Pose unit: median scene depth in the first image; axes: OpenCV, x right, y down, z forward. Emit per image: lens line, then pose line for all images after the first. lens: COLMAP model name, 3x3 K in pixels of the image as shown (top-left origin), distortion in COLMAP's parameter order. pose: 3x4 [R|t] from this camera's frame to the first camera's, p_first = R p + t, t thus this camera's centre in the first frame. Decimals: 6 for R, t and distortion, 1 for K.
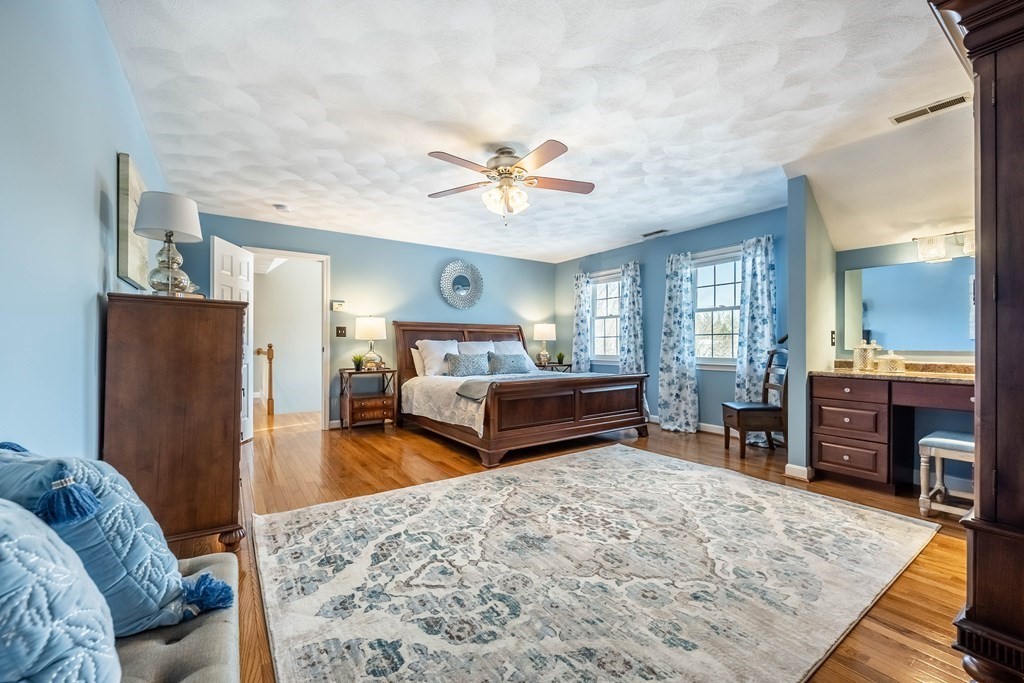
lens RADIAL K [[414.9, 0, 511.6], [0, 414.9, 345.8], [0, 0, 1]] dist [-0.010337, 0.000492]
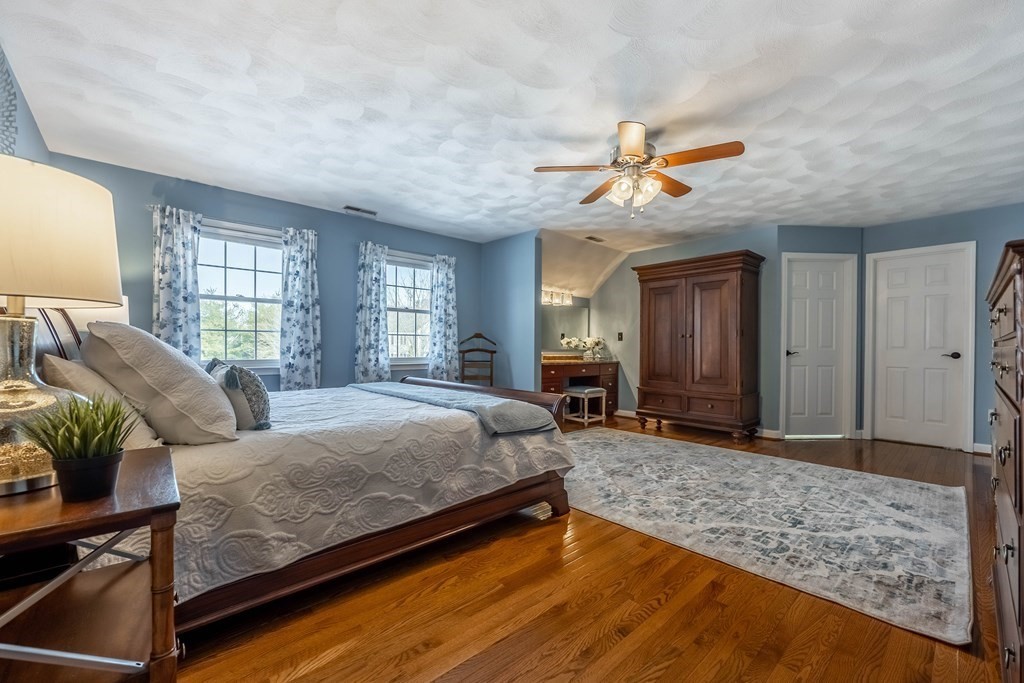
lens RADIAL K [[414.9, 0, 512.6], [0, 414.9, 345.9], [0, 0, 1]] dist [-0.010337, 0.000492]
pose [[-0.130035, 0.000091, 0.991509, -1.089920], [-0.006893, 0.999976, -0.000995, -0.000188], [-0.991485, -0.006964, -0.130031, 1.677493]]
